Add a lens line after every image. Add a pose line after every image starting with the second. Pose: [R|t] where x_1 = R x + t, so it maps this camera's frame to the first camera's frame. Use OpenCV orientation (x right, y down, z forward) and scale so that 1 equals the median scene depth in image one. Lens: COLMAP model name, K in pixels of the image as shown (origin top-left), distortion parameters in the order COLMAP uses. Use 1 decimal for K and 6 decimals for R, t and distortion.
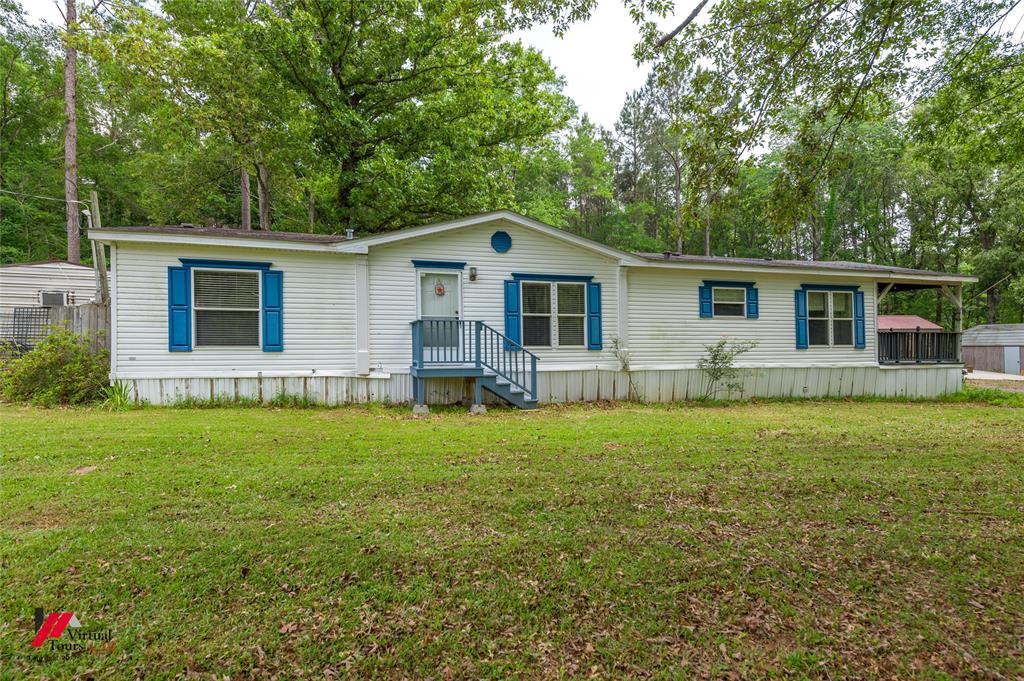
lens RADIAL K [[538.5, 0, 507.8], [0, 538.5, 338.0], [0, 0, 1]] dist [0.002696, -0.000322]
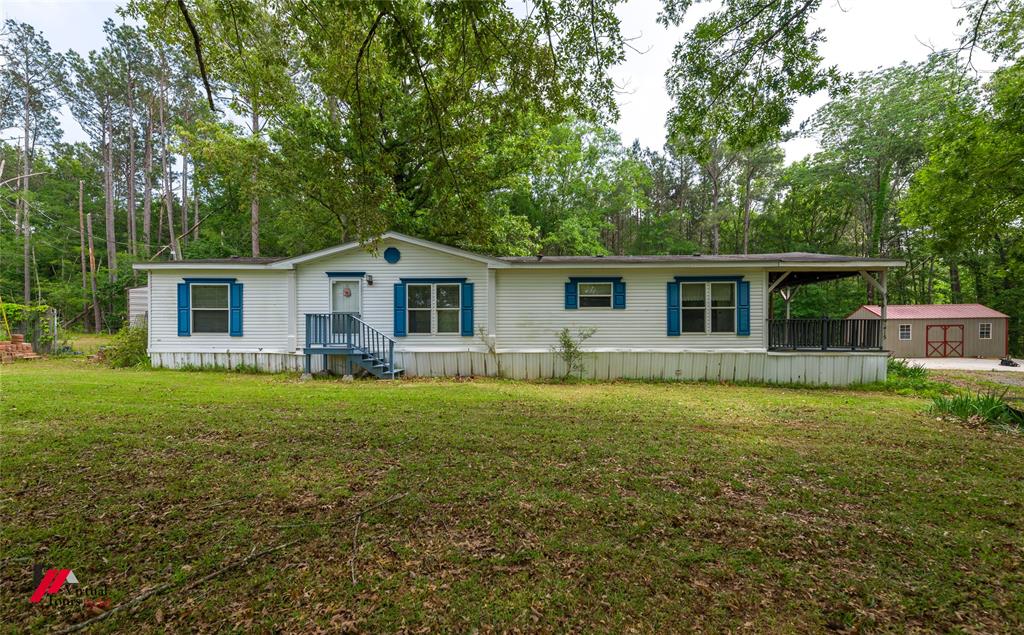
lens RADIAL K [[405.5, 0, 510.5], [0, 405.5, 346.4], [0, 0, 1]] dist [0.008626, -0.002809]
pose [[0.949341, 0.010613, -0.314069, 0.561053], [0.003602, 0.998996, 0.044645, 0.004090], [0.314228, -0.043514, 0.948350, 0.118344]]
